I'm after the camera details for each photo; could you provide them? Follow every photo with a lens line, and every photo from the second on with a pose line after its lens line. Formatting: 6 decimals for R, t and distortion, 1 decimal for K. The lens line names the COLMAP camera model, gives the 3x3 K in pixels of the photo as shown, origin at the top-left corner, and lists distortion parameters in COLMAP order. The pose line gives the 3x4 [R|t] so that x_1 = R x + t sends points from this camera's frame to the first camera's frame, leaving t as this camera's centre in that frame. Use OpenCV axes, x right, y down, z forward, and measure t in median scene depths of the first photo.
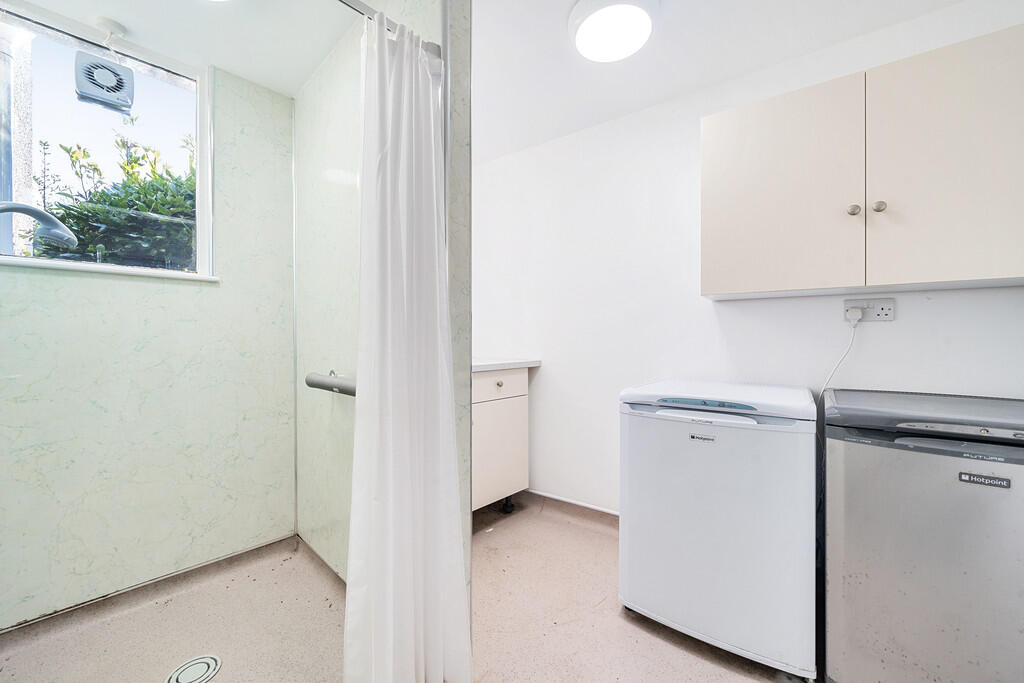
lens RADIAL K [[398.8, 0, 513.1], [0, 398.8, 340.4], [0, 0, 1]] dist [0.000368, 0.000014]
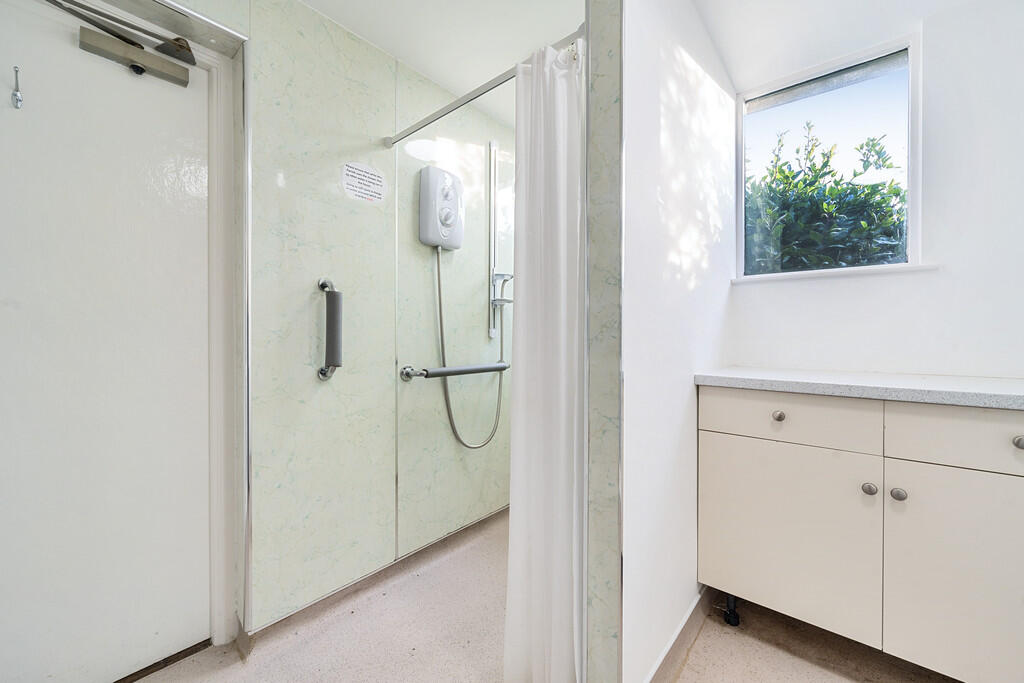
lens RADIAL K [[398.8, 0, 512.8], [0, 398.8, 340.8], [0, 0, 1]] dist [0.000368, 0.000014]
pose [[-0.004174, 0.008420, -0.999956, 0.706301], [-0.001298, 0.999964, 0.008425, -0.004958], [0.999990, 0.001333, -0.004163, 0.790717]]
